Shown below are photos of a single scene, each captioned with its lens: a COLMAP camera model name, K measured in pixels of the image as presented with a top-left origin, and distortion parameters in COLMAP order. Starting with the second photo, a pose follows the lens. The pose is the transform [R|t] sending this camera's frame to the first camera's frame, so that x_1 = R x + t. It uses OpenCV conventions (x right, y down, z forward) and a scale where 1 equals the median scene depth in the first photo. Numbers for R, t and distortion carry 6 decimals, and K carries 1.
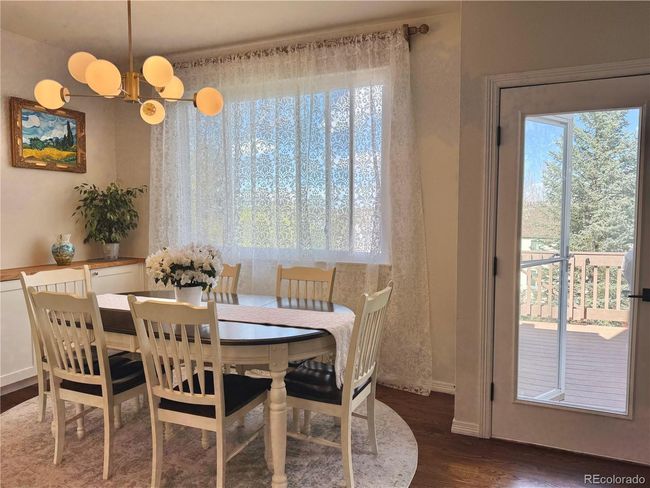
lens RADIAL K [[462.3, 0, 327.0], [0, 462.3, 241.9], [0, 0, 1]] dist [0.044248, -0.058241]
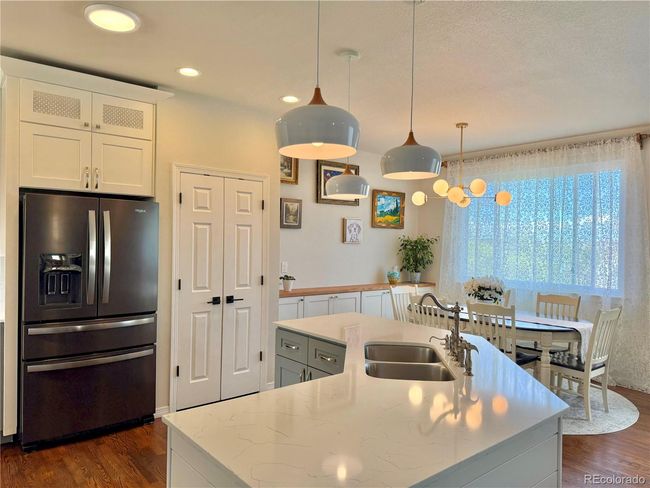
lens RADIAL K [[462.3, 0, 319.6], [0, 462.3, 249.1], [0, 0, 1]] dist [0.044248, -0.058241]
pose [[0.887892, 0.021748, -0.459538, -0.036113], [-0.044979, 0.998200, -0.039664, 0.000661], [0.457848, 0.055887, 0.887272, -0.657015]]
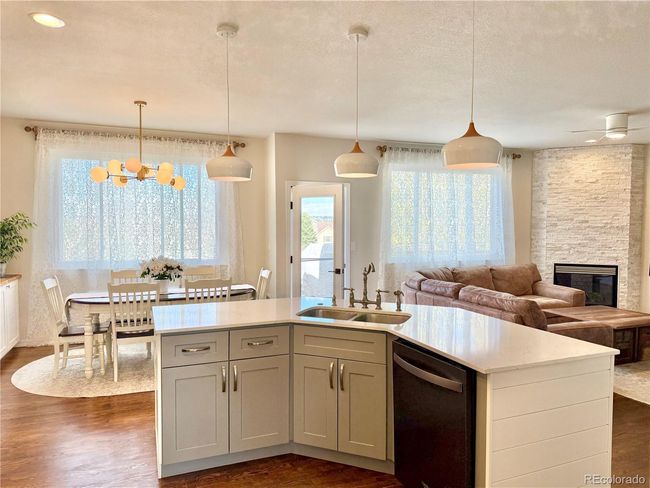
lens RADIAL K [[462.3, 0, 330.4], [0, 462.3, 246.2], [0, 0, 1]] dist [0.044248, -0.058241]
pose [[0.694192, -0.034655, 0.718955, -0.869483], [0.047312, 0.998877, 0.002465, -0.006052], [-0.718233, 0.032304, 0.695052, -0.571818]]
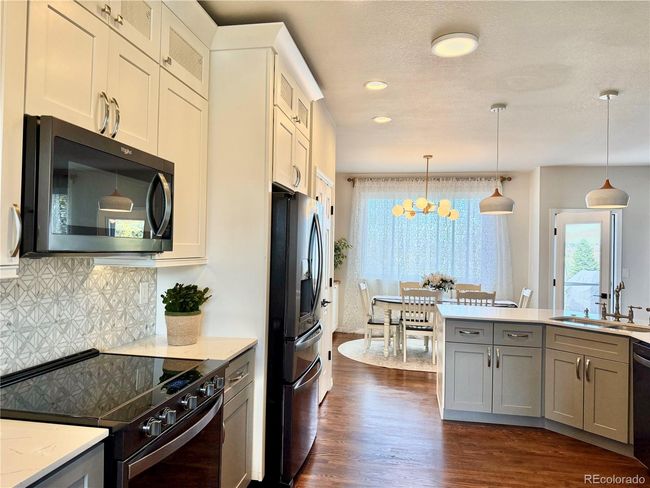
lens RADIAL K [[462.3, 0, 319.9], [0, 462.3, 242.0], [0, 0, 1]] dist [0.044248, -0.058241]
pose [[0.973004, 0.020672, 0.229859, -1.074548], [-0.003386, 0.997152, -0.075344, 0.024686], [-0.230762, 0.072532, 0.970303, -0.868483]]
